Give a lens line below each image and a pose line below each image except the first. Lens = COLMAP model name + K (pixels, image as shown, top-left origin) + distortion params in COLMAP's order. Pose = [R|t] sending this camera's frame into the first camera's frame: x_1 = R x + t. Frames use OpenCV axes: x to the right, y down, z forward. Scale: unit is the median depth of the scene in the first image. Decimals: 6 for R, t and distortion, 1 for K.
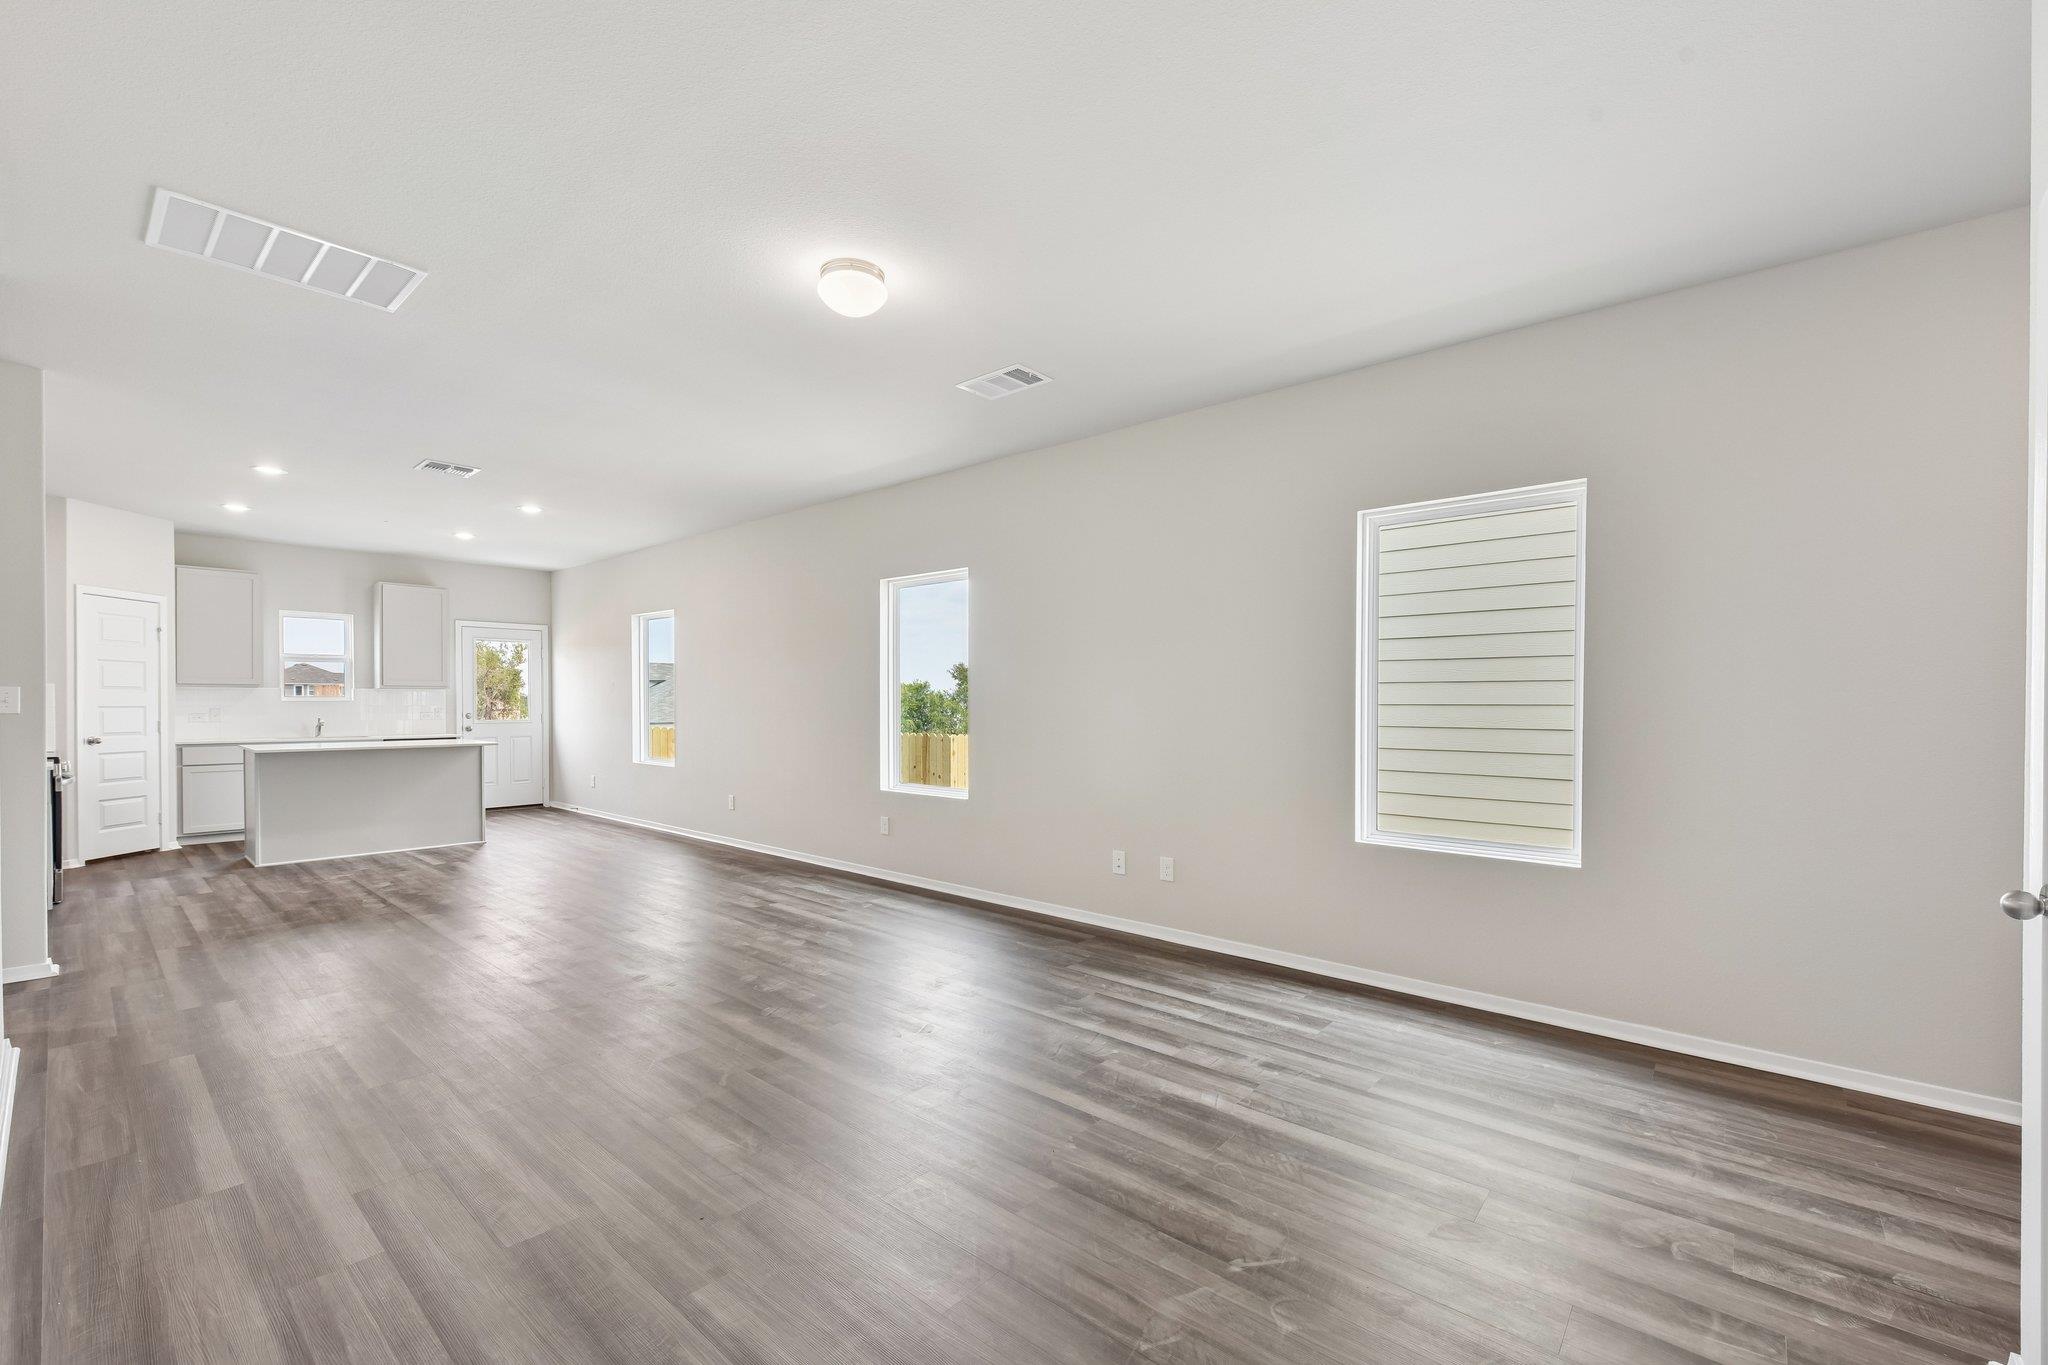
lens RADIAL K [[861.1, 0, 1013.5], [0, 861.1, 697.0], [0, 0, 1]] dist [-0.002057, -0.000133]
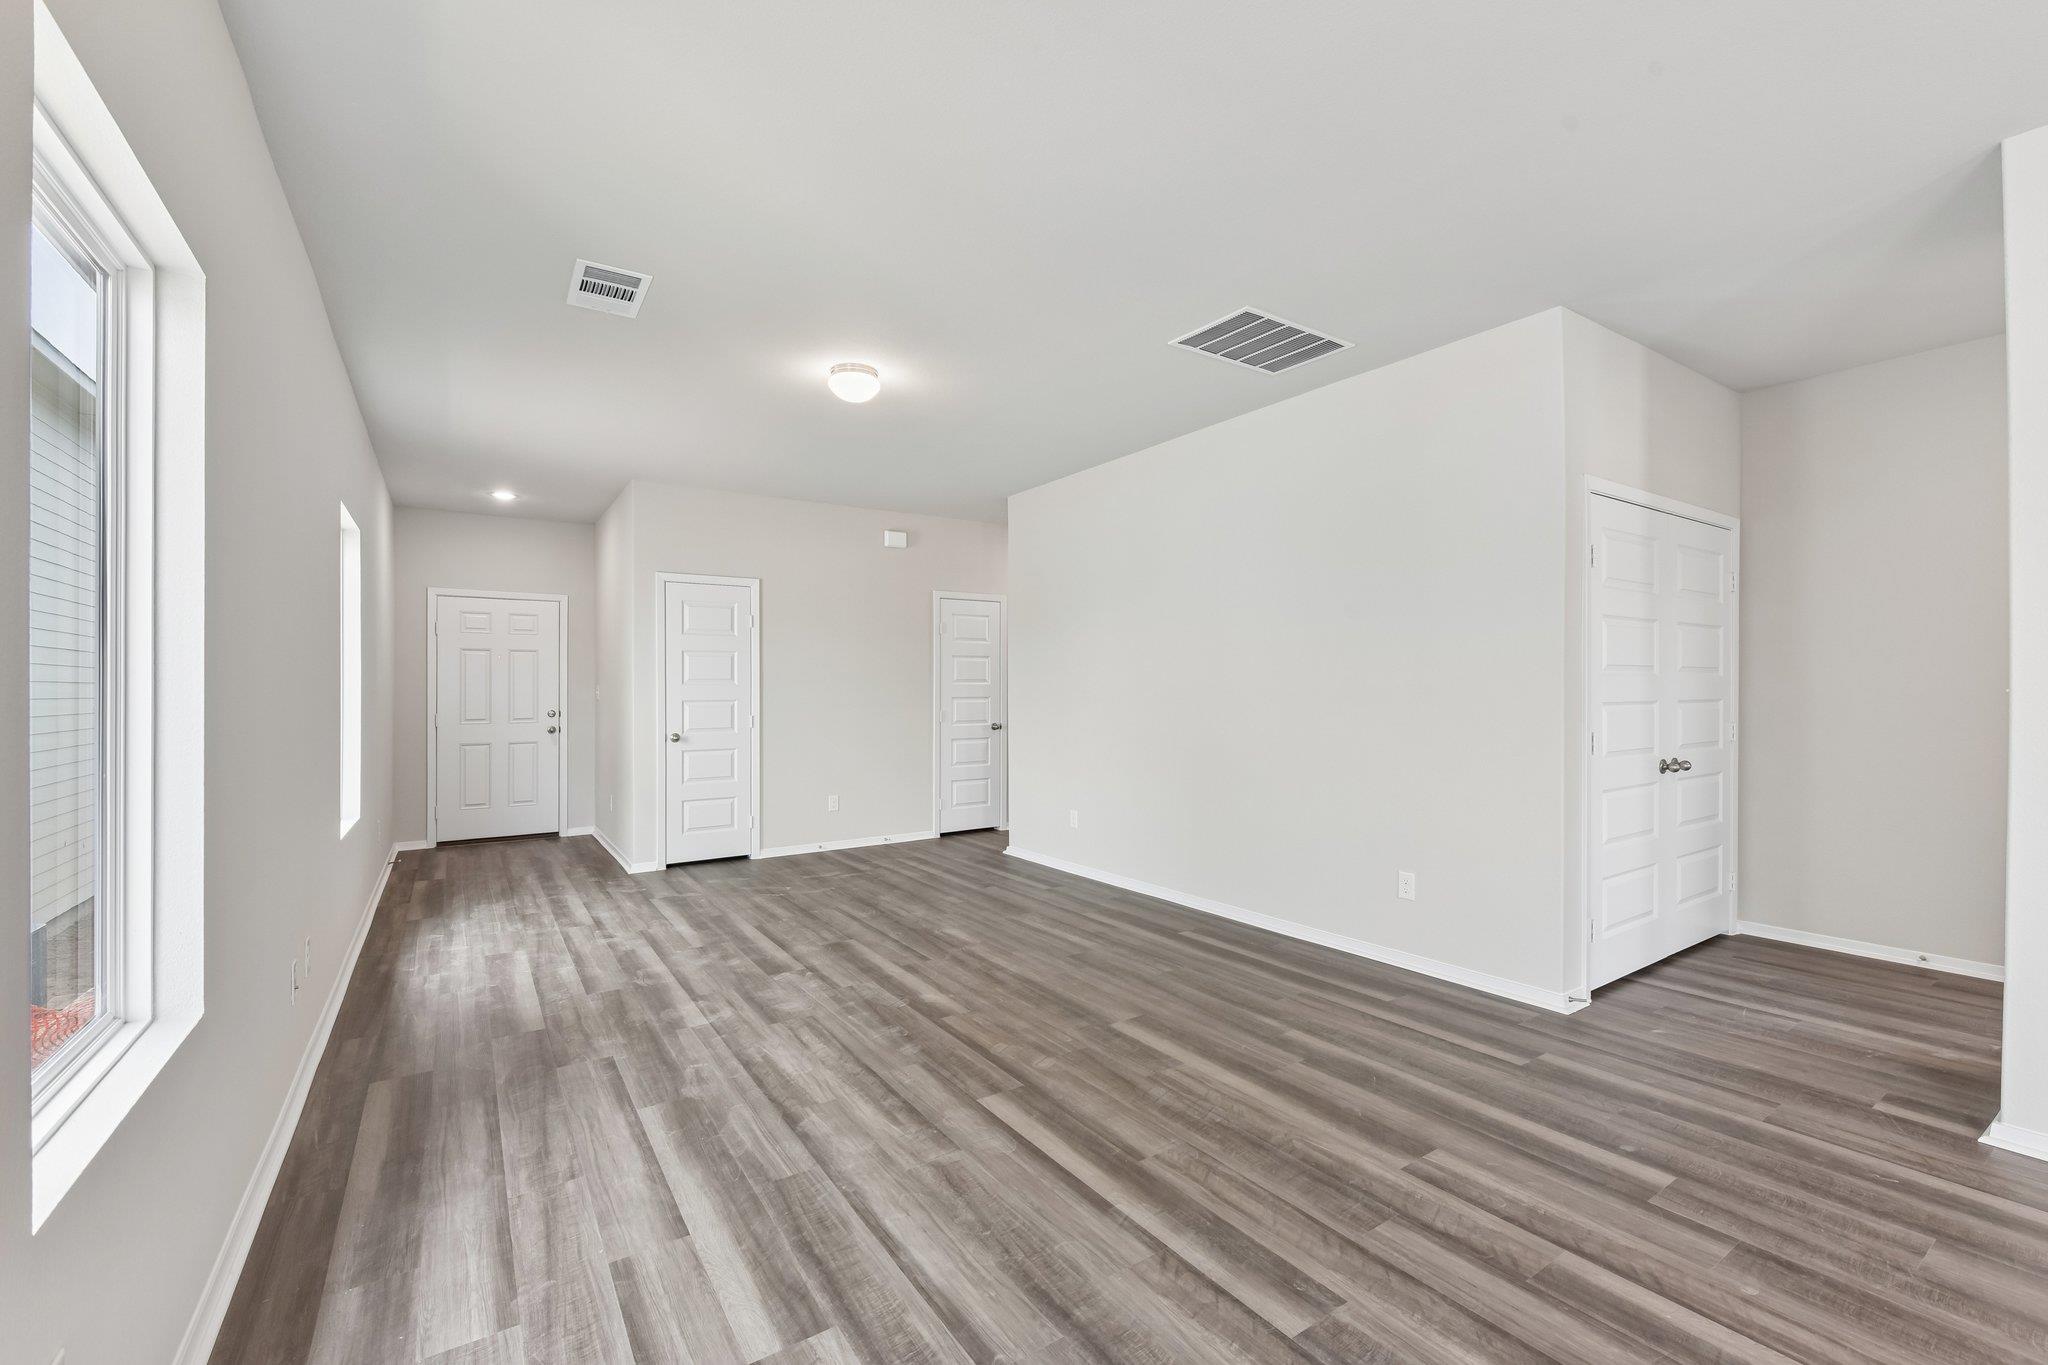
lens RADIAL K [[875.9, 0, 1033.9], [0, 875.9, 683.5], [0, 0, 1]] dist [-0.010381, -0.000131]
pose [[-0.968959, 0.011743, 0.246944, -0.372875], [0.009286, 0.999895, -0.011110, 0.001737], [-0.247049, -0.008472, -0.968966, 1.054814]]
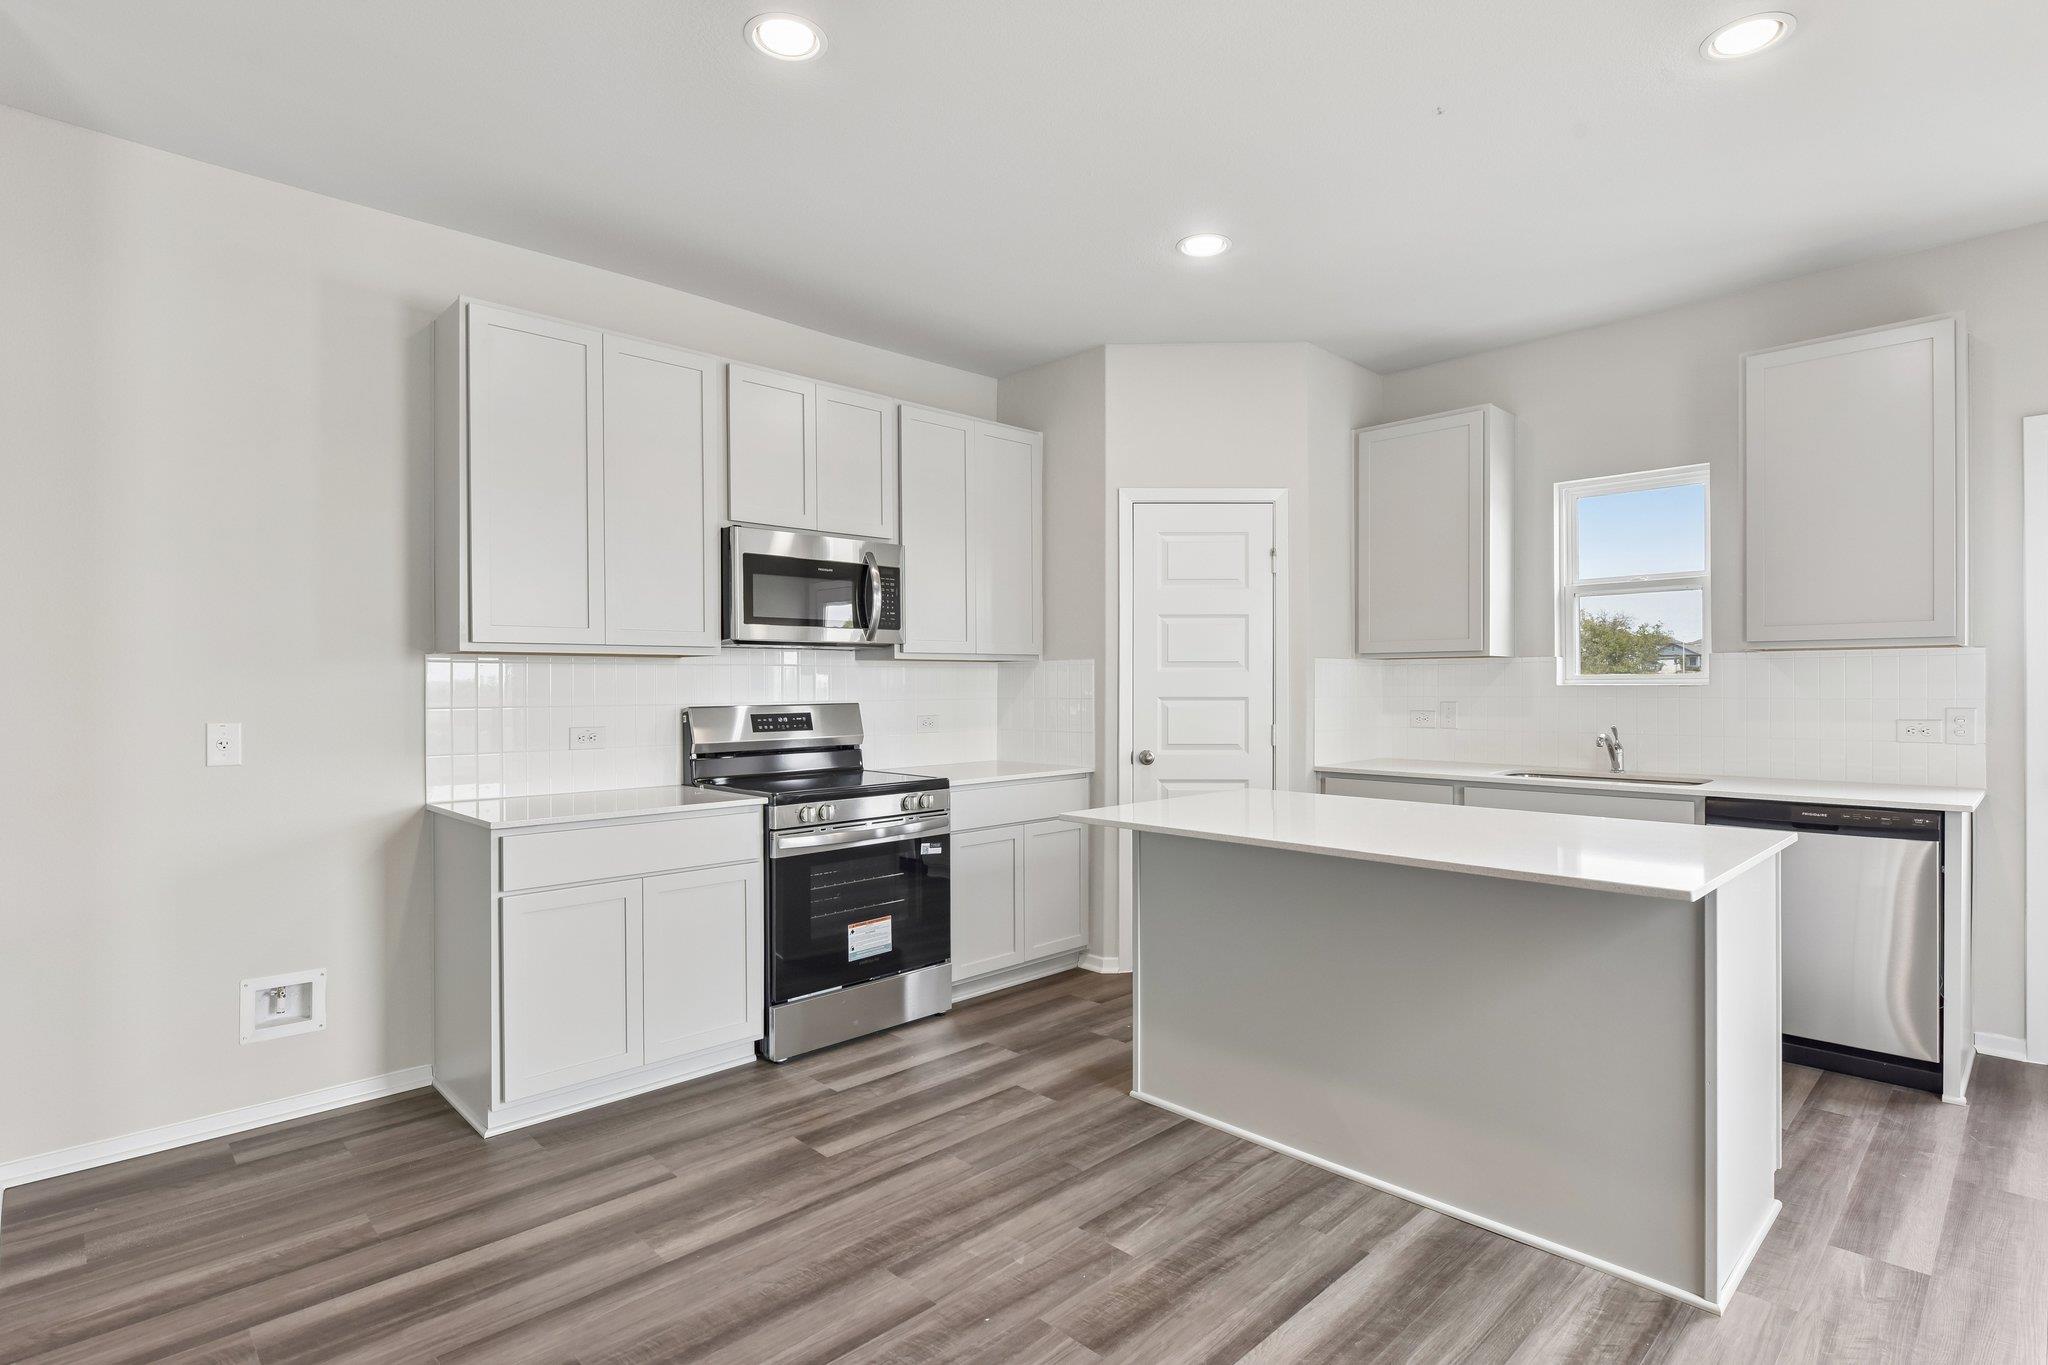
lens RADIAL K [[1031.2, 0, 1022.2], [0, 1031.2, 692.4], [0, 0, 1]] dist [-0.000961, -0.000015]
pose [[-0.059953, 0.009968, -0.998151, -0.384869], [0.008895, 0.999916, 0.009452, 0.000422], [0.998162, -0.008312, -0.060037, 0.975523]]
